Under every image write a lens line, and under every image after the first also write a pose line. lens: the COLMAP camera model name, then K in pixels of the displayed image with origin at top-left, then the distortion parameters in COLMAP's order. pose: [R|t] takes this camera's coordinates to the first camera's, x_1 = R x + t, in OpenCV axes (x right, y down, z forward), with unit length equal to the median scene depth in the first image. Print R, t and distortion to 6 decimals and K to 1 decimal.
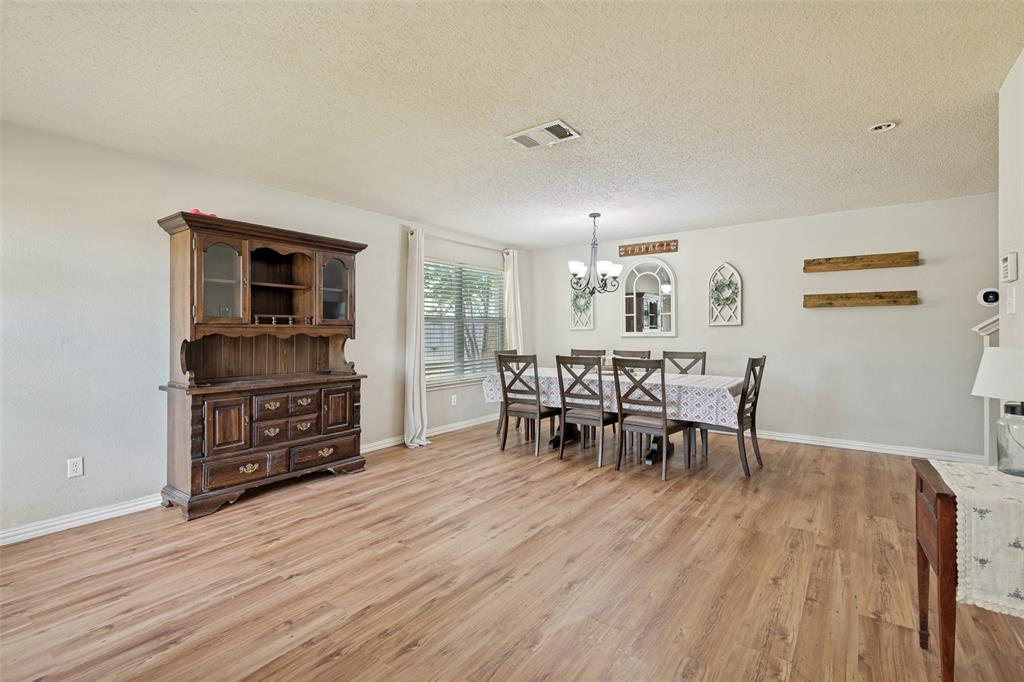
lens RADIAL K [[470.5, 0, 505.3], [0, 470.5, 331.8], [0, 0, 1]] dist [0.030346, -0.003071]
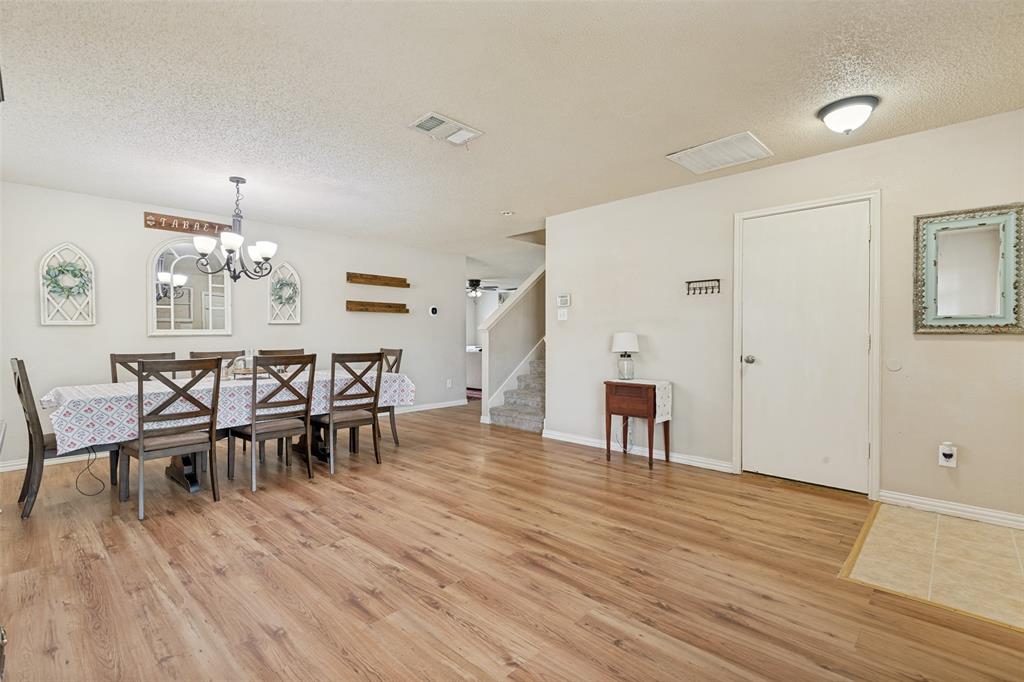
lens RADIAL K [[470.5, 0, 508.9], [0, 470.5, 340.4], [0, 0, 1]] dist [0.030346, -0.003071]
pose [[0.126427, -0.009087, 0.991934, -0.695290], [0.002894, 0.999957, 0.008792, 0.021367], [-0.991972, 0.001759, 0.126447, 0.560968]]
